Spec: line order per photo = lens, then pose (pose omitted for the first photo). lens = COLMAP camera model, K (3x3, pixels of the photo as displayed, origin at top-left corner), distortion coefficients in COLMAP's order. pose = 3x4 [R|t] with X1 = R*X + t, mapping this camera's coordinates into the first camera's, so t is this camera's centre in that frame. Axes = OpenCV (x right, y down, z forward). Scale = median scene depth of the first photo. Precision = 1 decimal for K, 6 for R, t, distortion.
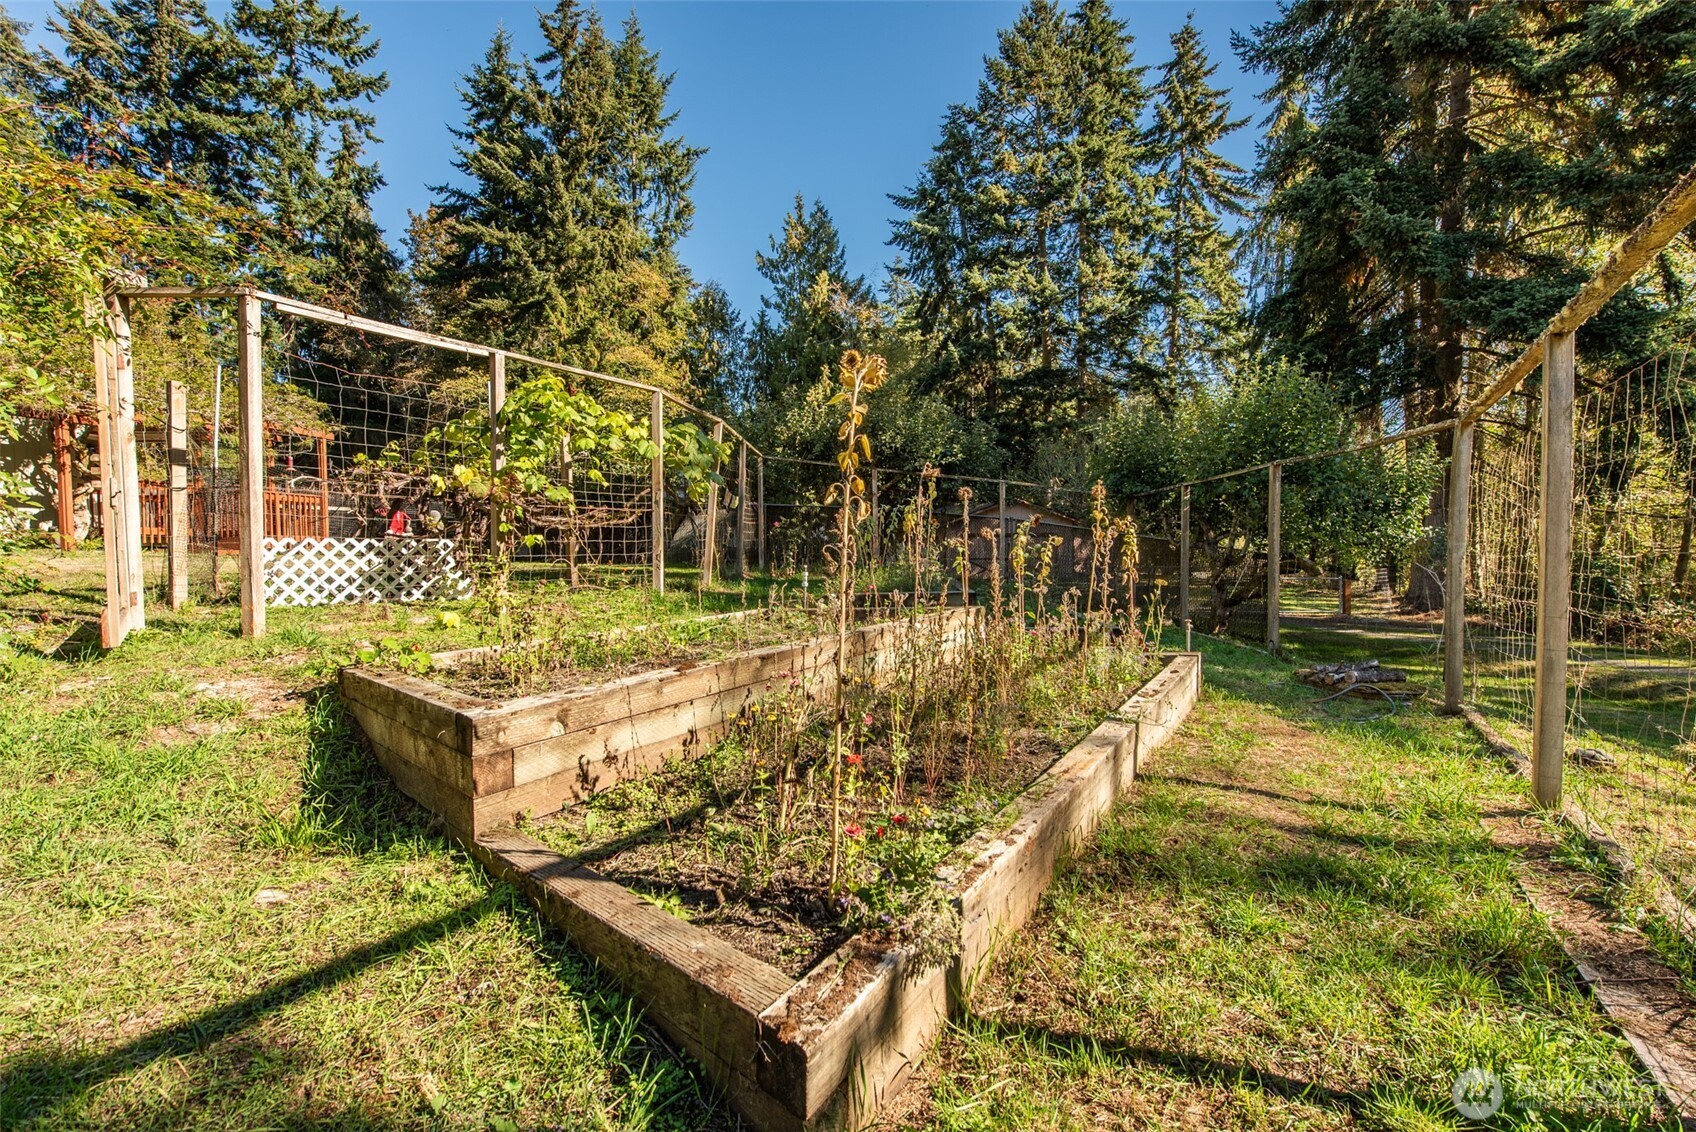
lens RADIAL K [[761.2, 0, 853.1], [0, 761.2, 571.1], [0, 0, 1]] dist [0.004377, -0.000584]
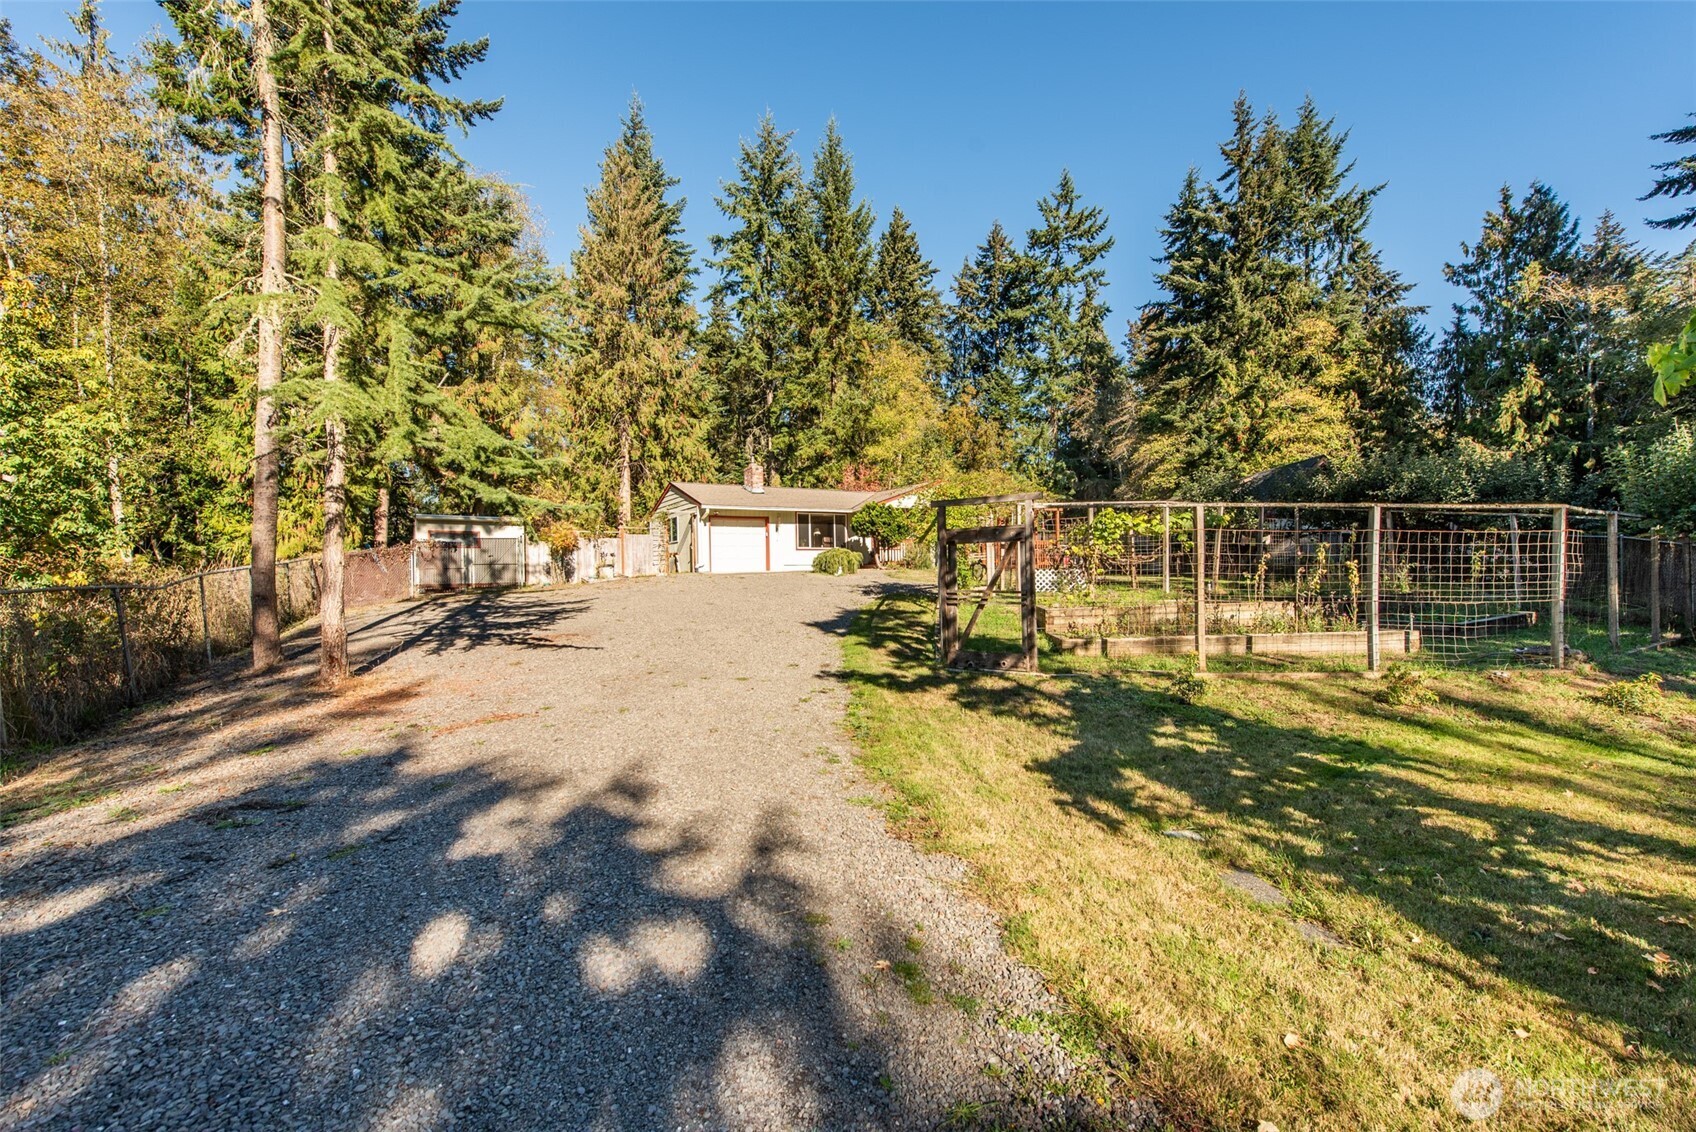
lens RADIAL K [[662.7, 0, 848.0], [0, 662.7, 566.0], [0, 0, 1]] dist [0.013970, -0.005675]
pose [[0.584633, -0.002567, -0.811294, 0.131344], [-0.011228, 0.999874, -0.011255, -0.001943], [0.811220, 0.015689, 0.584530, -0.152108]]
